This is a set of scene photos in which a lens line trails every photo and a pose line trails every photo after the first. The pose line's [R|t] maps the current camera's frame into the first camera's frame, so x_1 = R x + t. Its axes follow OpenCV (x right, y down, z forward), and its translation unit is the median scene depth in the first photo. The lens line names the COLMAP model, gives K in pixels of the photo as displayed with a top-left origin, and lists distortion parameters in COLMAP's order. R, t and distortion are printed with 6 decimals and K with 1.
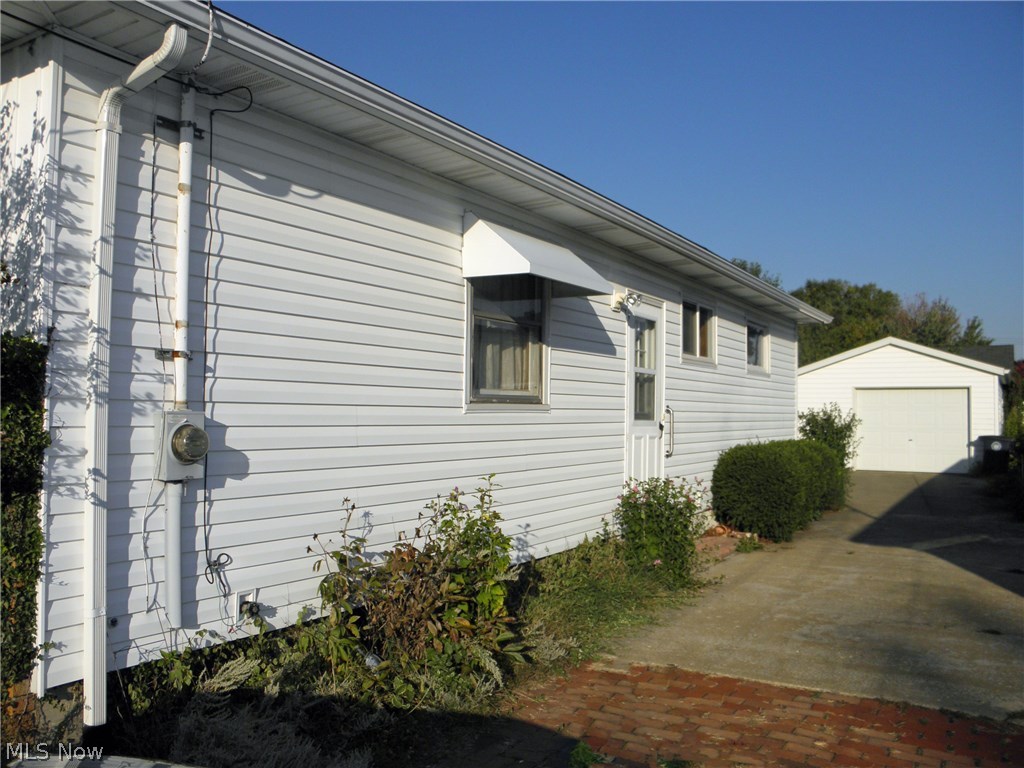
lens RADIAL K [[869.5, 0, 512.6], [0, 869.5, 368.4], [0, 0, 1]] dist [-0.166744, 0.122784]
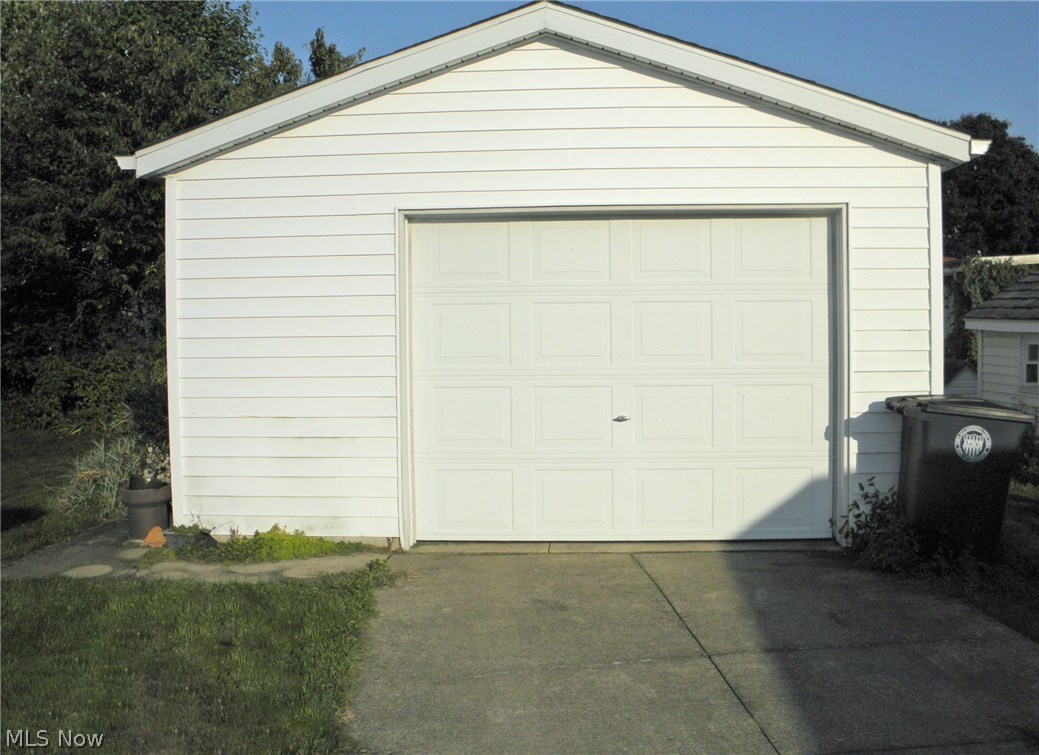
lens RADIAL K [[1006.5, 0, 519.5], [0, 1006.5, 377.5], [0, 0, 1]] dist [-0.145638, 0.002574]
pose [[0.883913, -0.048387, 0.465142, 0.317089], [0.006037, 0.995731, 0.092110, 0.045558], [-0.467613, -0.078609, 0.880431, 0.779319]]
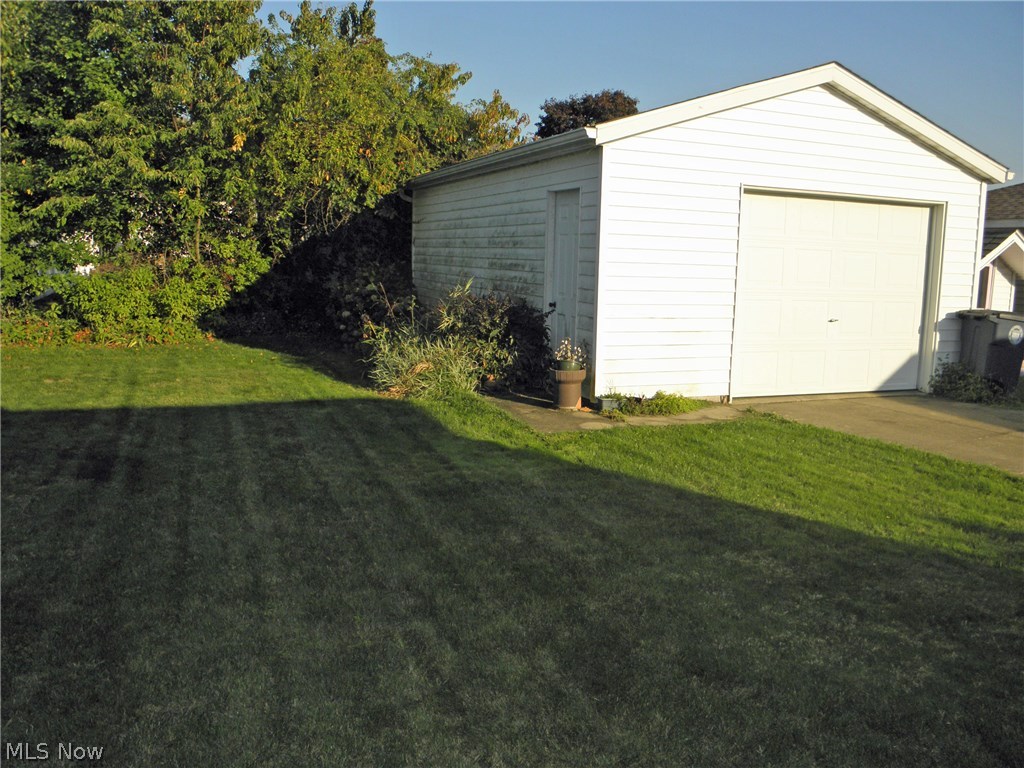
lens RADIAL K [[869.5, 0, 512.6], [0, 869.5, 368.4], [0, 0, 1]] dist [-0.166744, 0.122784]
pose [[0.616560, -0.103904, 0.780421, 0.031172], [-0.048822, 0.984300, 0.169619, 0.044901], [-0.785793, -0.142682, 0.601807, 0.901933]]
